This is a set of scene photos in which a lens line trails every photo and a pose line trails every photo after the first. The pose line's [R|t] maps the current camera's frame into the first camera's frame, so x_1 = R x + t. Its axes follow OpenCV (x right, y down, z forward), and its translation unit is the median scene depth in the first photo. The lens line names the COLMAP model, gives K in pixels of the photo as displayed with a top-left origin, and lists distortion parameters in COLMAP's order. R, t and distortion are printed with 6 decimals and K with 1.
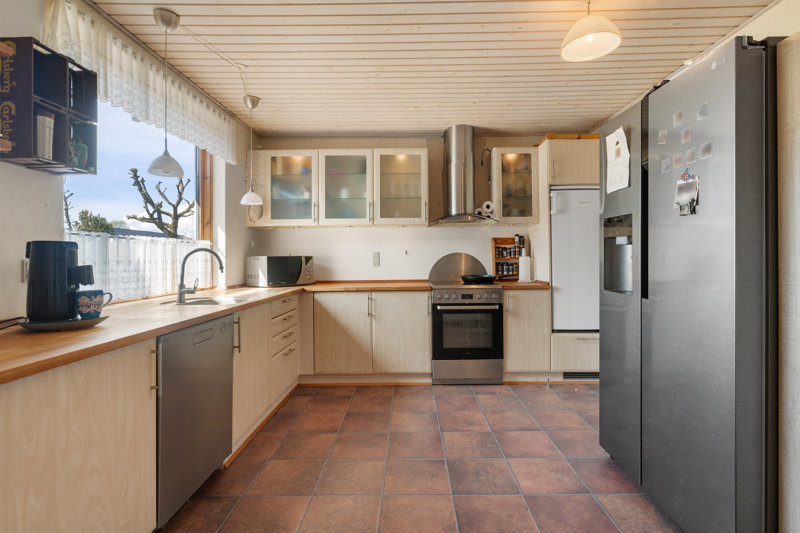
lens RADIAL K [[397.4, 0, 401.5], [0, 397.4, 260.4], [0, 0, 1]] dist [-0.006806, -0.000358]
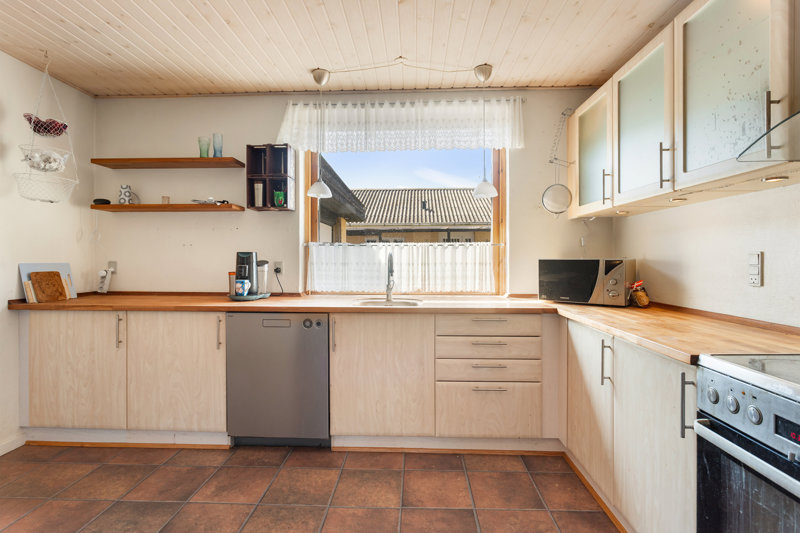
lens RADIAL K [[397.4, 0, 398.7], [0, 397.4, 260.9], [0, 0, 1]] dist [-0.006806, -0.000358]
pose [[-0.021531, 0.016289, -0.999635, 0.587015], [-0.006749, 0.999842, 0.016438, -0.025719], [0.999745, 0.007101, -0.021418, 1.075962]]
